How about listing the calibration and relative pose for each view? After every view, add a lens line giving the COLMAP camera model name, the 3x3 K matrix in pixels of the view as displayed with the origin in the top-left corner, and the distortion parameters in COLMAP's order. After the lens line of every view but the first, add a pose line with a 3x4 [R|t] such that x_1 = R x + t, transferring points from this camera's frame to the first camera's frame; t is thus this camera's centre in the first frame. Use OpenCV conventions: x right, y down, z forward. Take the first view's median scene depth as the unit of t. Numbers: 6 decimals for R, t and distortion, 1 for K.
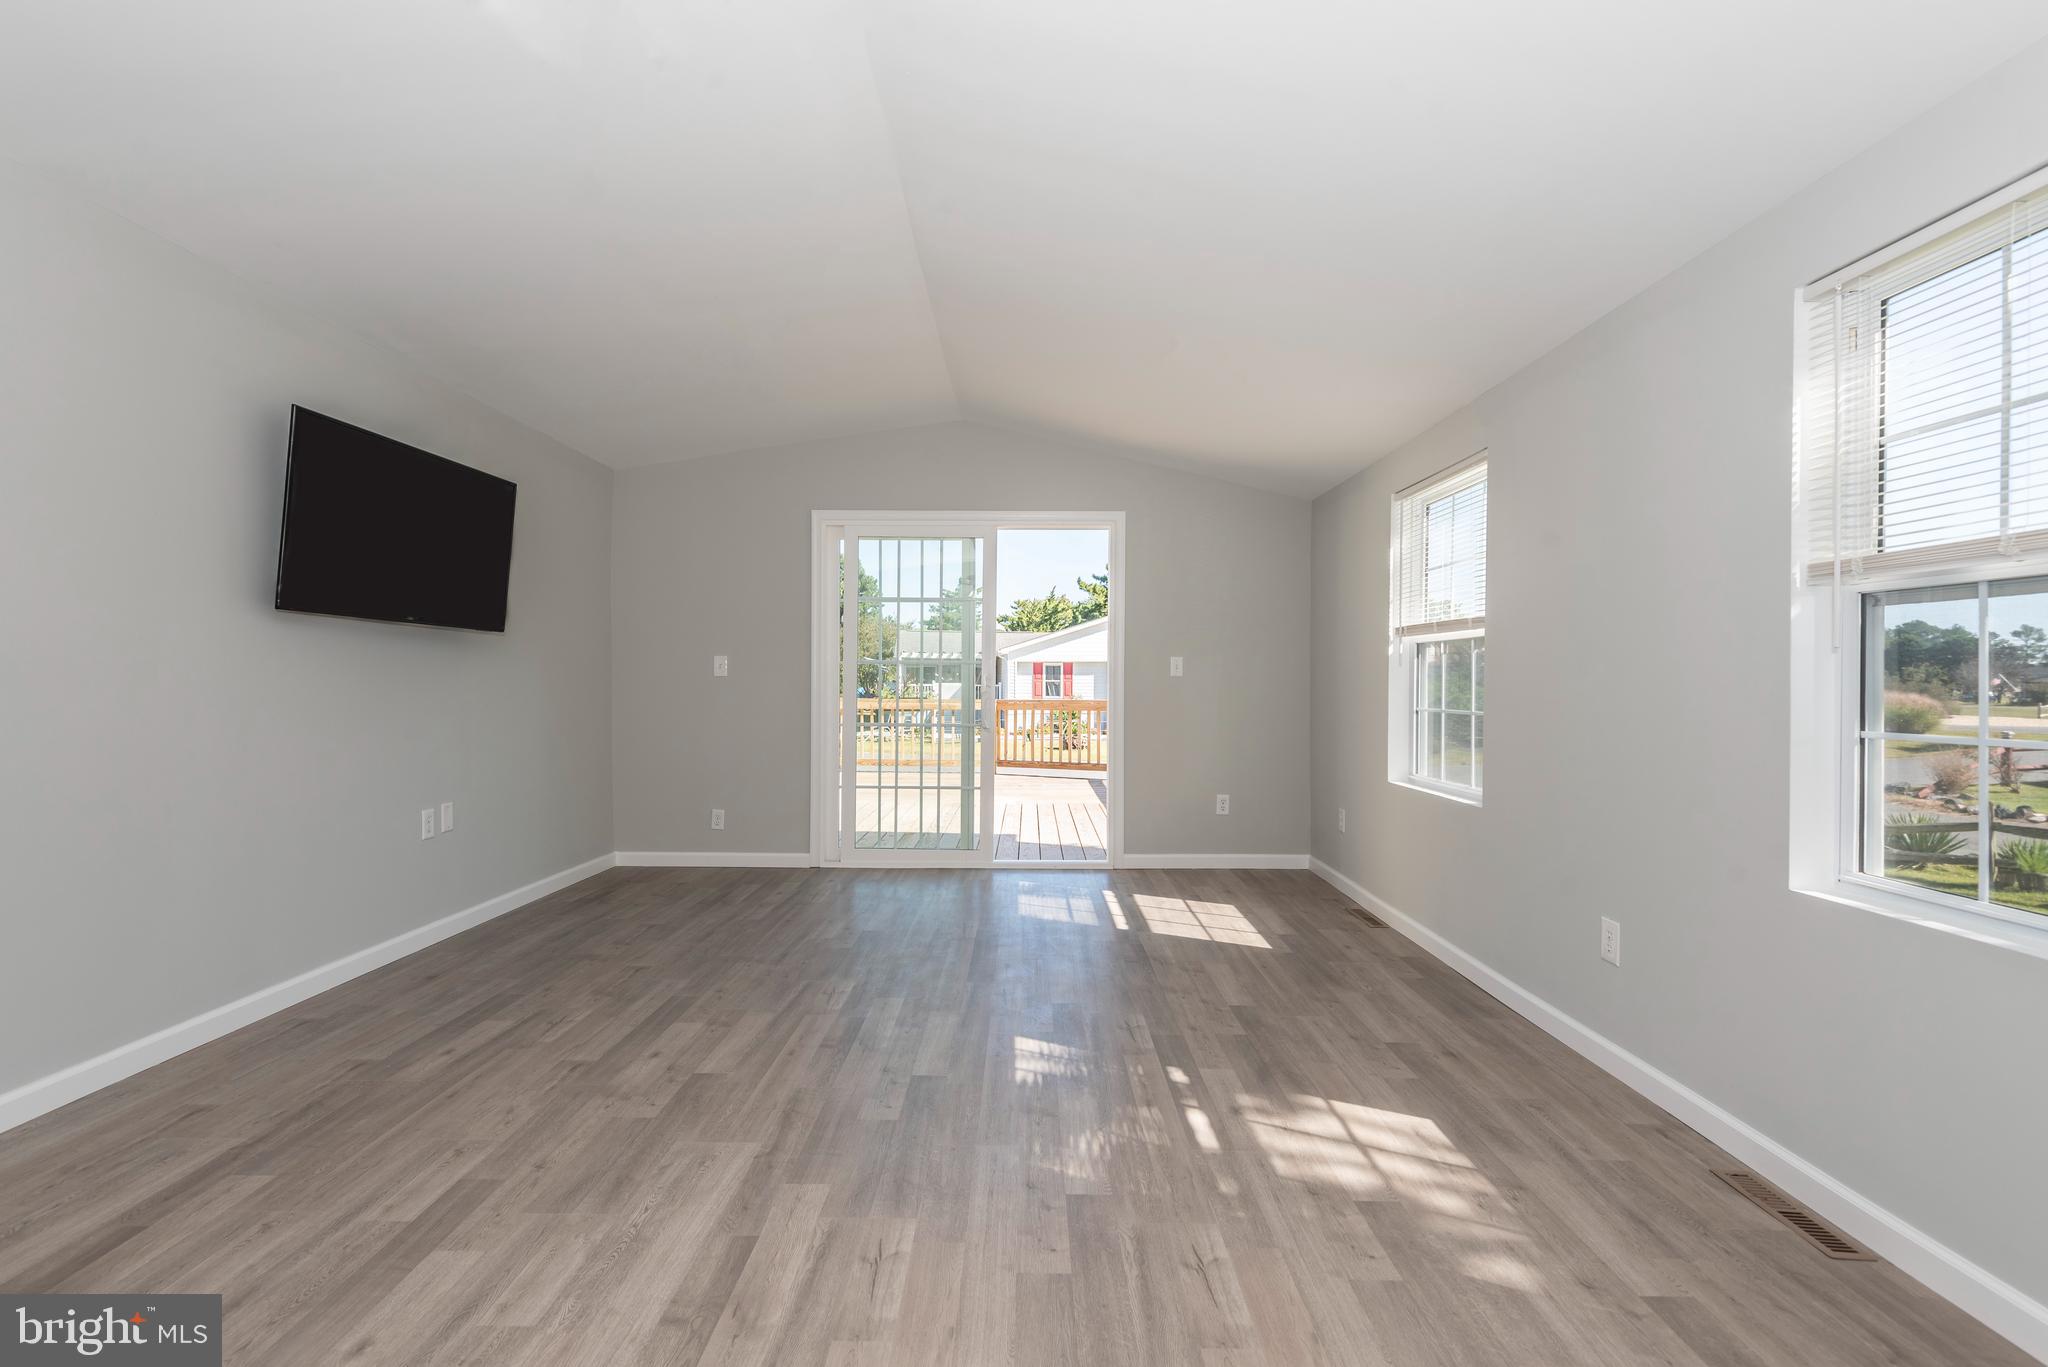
lens RADIAL K [[922.3, 0, 1019.6], [0, 922.3, 674.5], [0, 0, 1]] dist [0.028437, -0.014729]
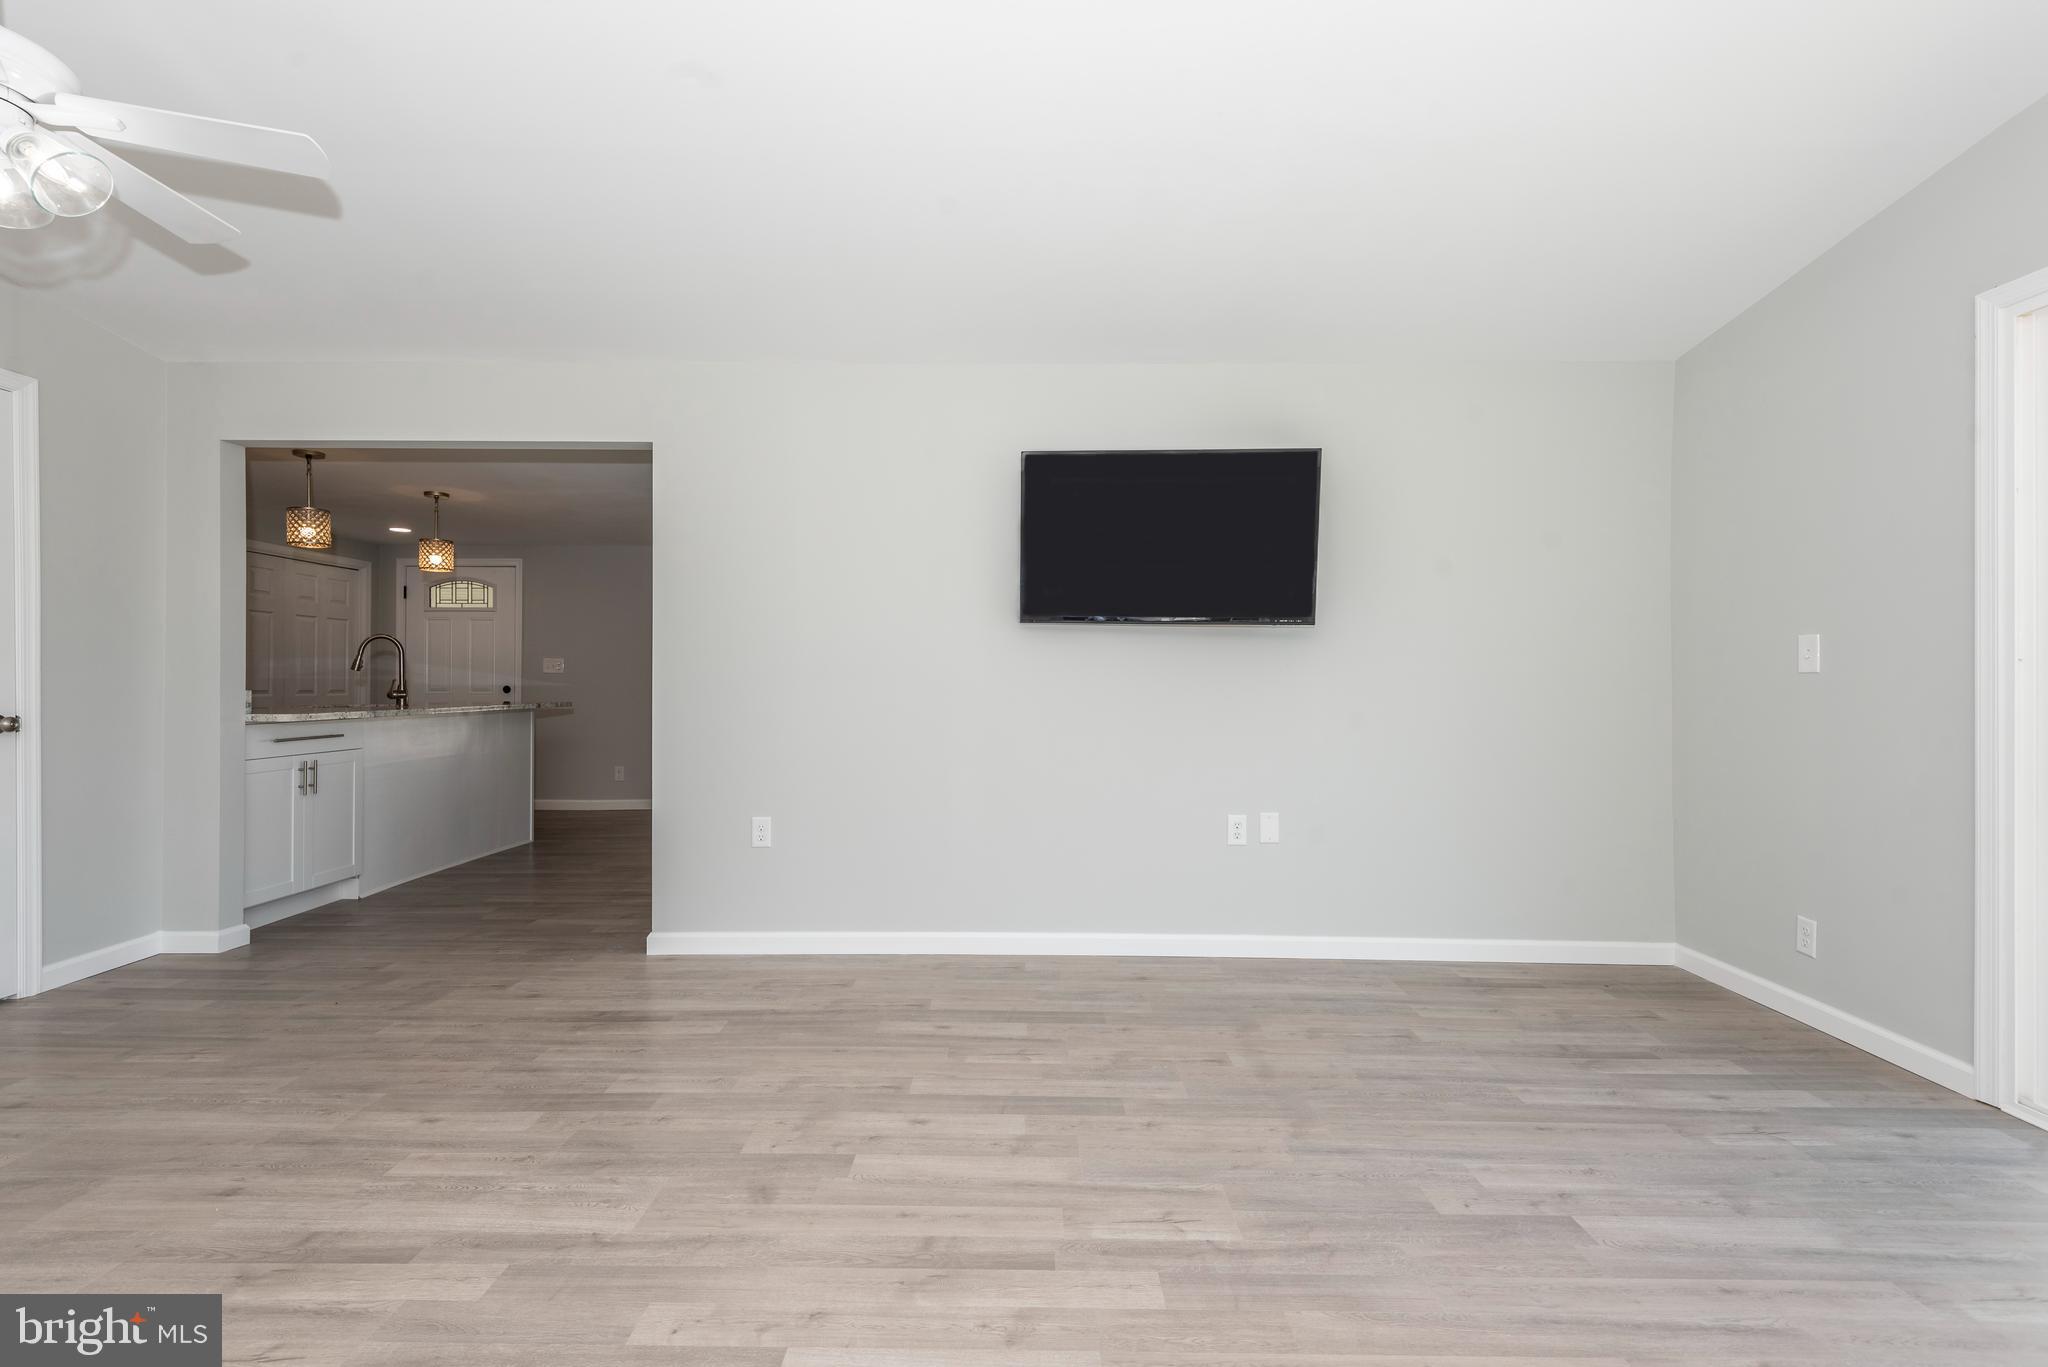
lens RADIAL K [[922.3, 0, 1018.3], [0, 922.3, 676.0], [0, 0, 1]] dist [0.028437, -0.014729]
pose [[0.001396, -0.011478, -0.999933, 0.428643], [0.006664, 0.999912, -0.011468, 0.014591], [0.999977, -0.006648, 0.001473, 1.032050]]
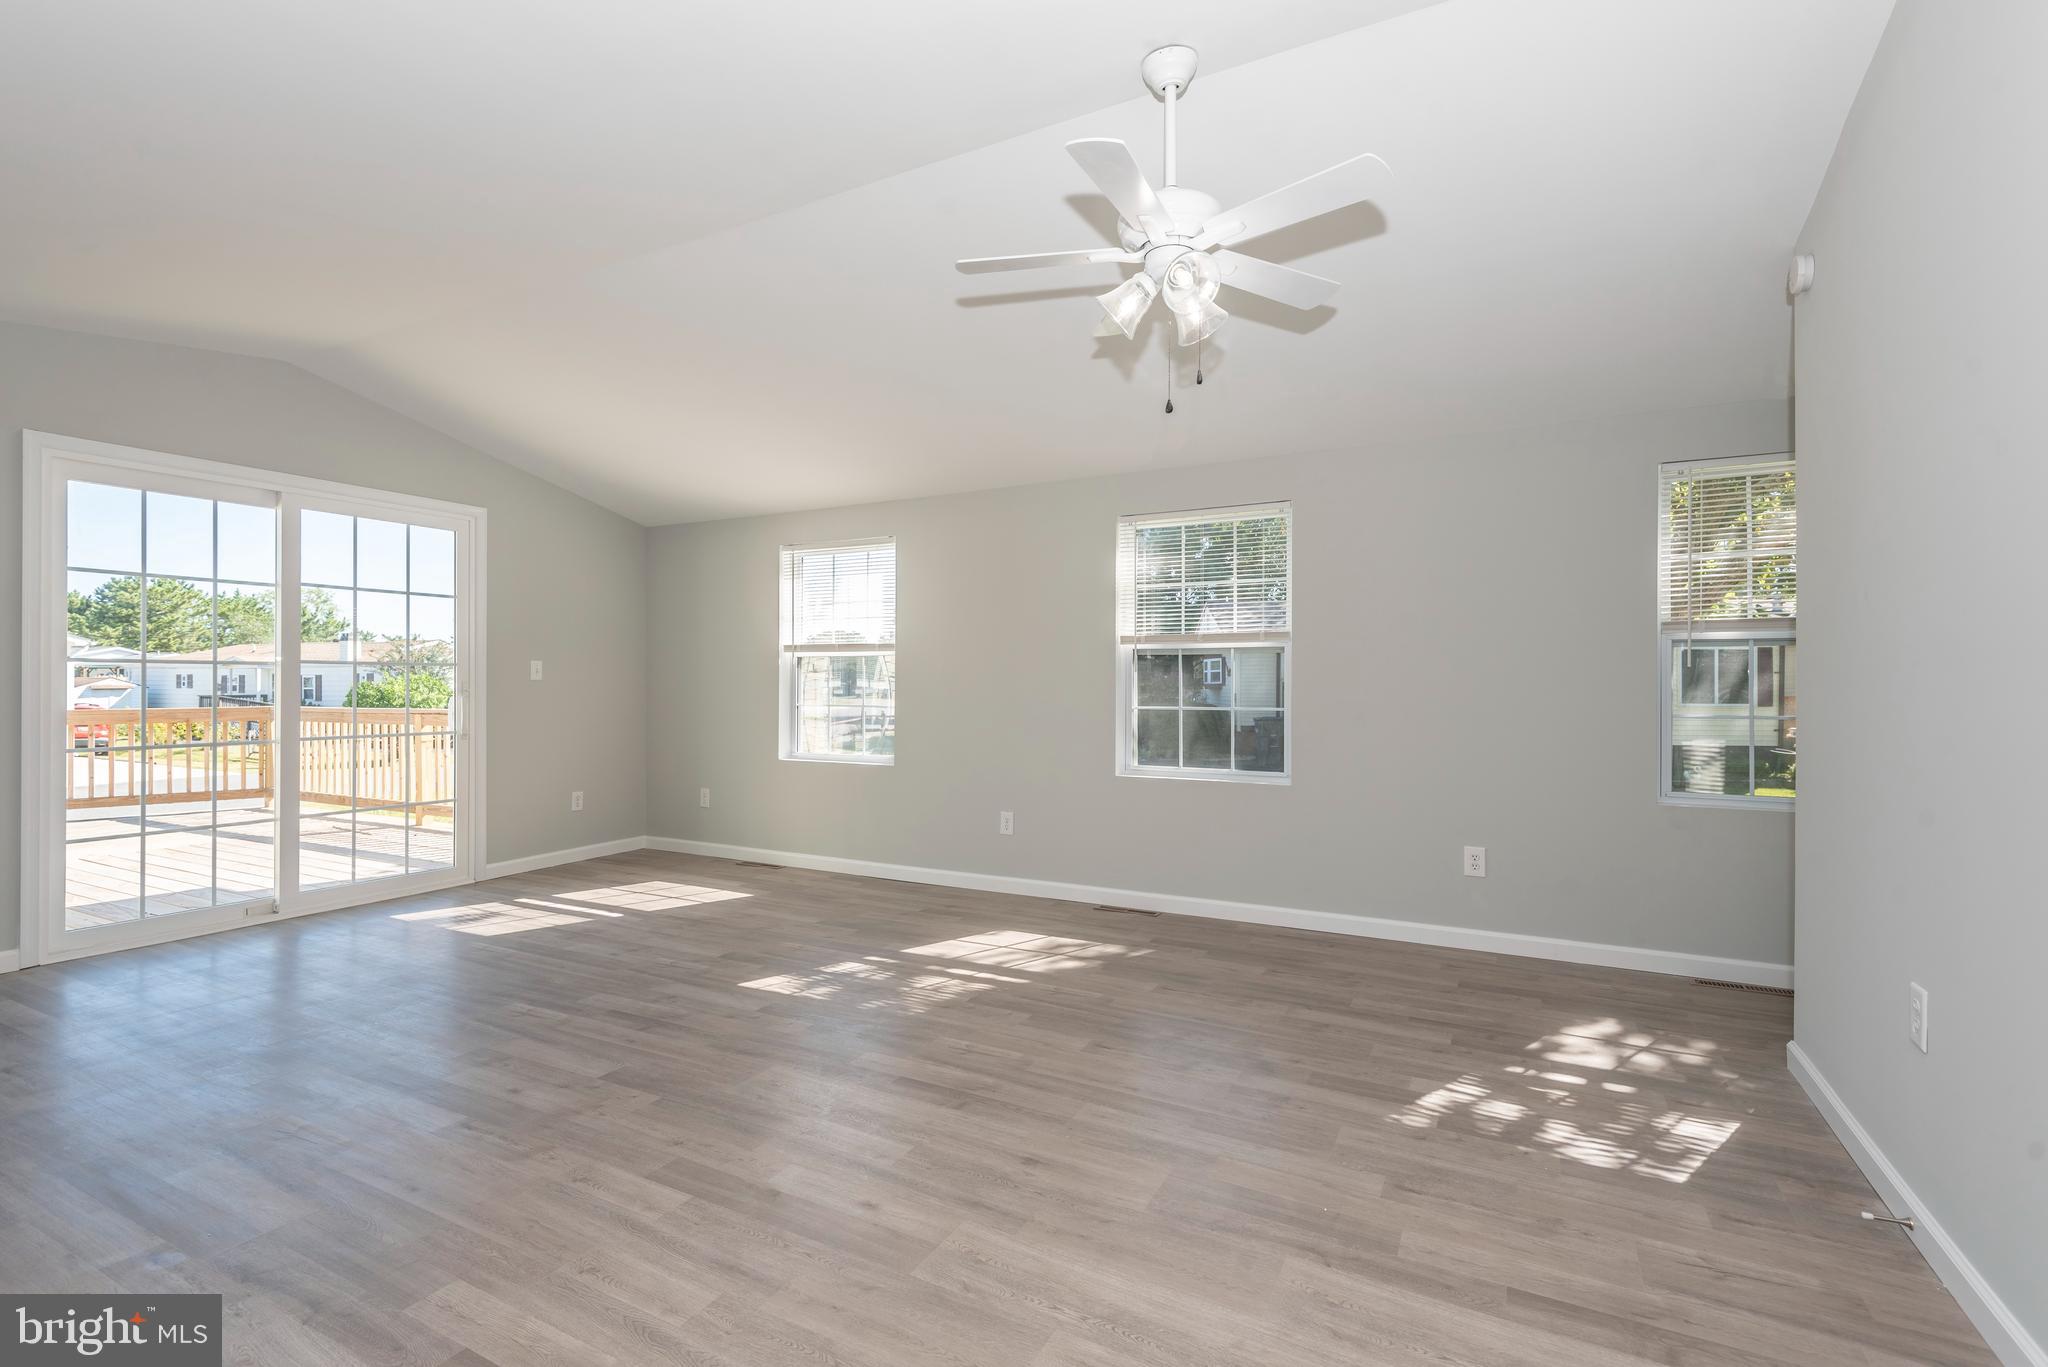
lens RADIAL K [[922.3, 0, 1017.8], [0, 922.3, 679.9], [0, 0, 1]] dist [0.028437, -0.014729]
pose [[0.464932, -0.001227, 0.885346, -0.931120], [-0.005005, 0.999979, 0.004014, -0.009454], [-0.885332, -0.006297, 0.464916, 0.114206]]
